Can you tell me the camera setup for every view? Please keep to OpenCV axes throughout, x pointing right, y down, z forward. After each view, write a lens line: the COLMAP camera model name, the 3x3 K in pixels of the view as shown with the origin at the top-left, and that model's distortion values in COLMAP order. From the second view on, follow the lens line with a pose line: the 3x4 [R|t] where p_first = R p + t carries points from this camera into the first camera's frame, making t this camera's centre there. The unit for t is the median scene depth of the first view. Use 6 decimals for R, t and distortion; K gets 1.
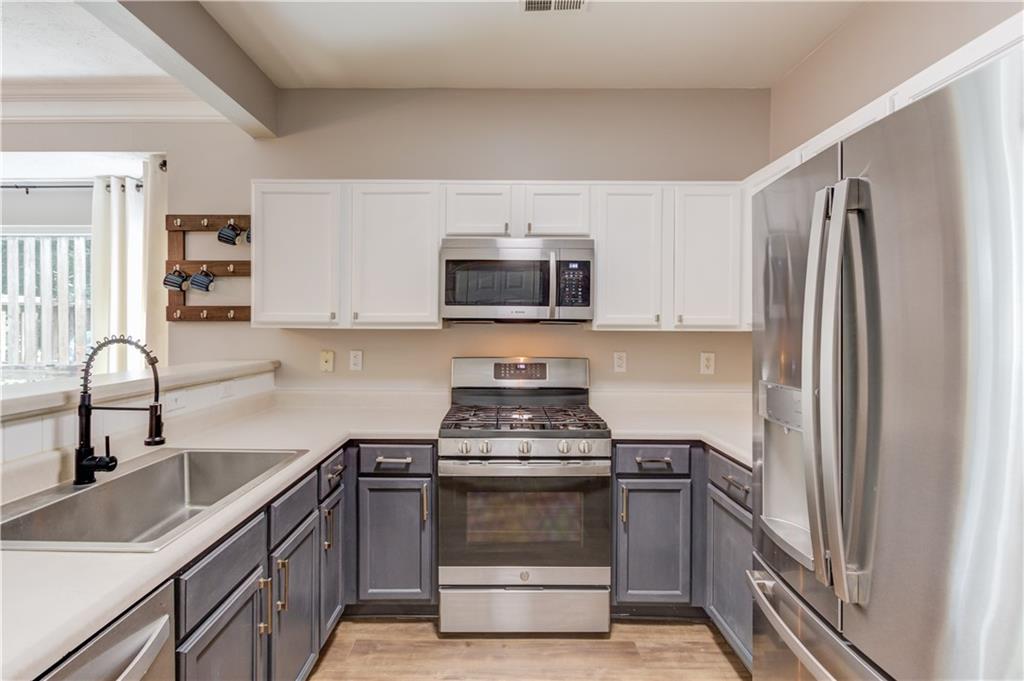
lens RADIAL K [[501.3, 0, 497.8], [0, 501.3, 335.0], [0, 0, 1]] dist [-0.008010, 0.000320]
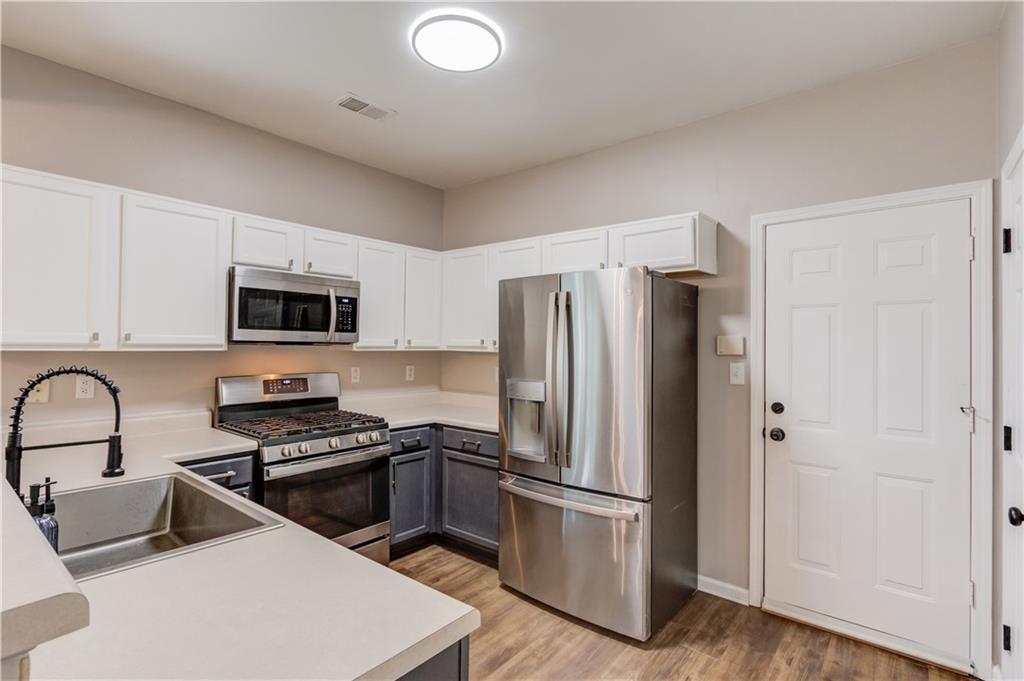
lens RADIAL K [[490.2, 0, 513.3], [0, 490.2, 343.1], [0, 0, 1]] dist [-0.003207, 0.000792]
pose [[0.634482, 0.005334, 0.772919, -0.589969], [-0.000378, 0.999978, -0.006591, -0.022999], [-0.772938, 0.003889, 0.634470, -0.136594]]
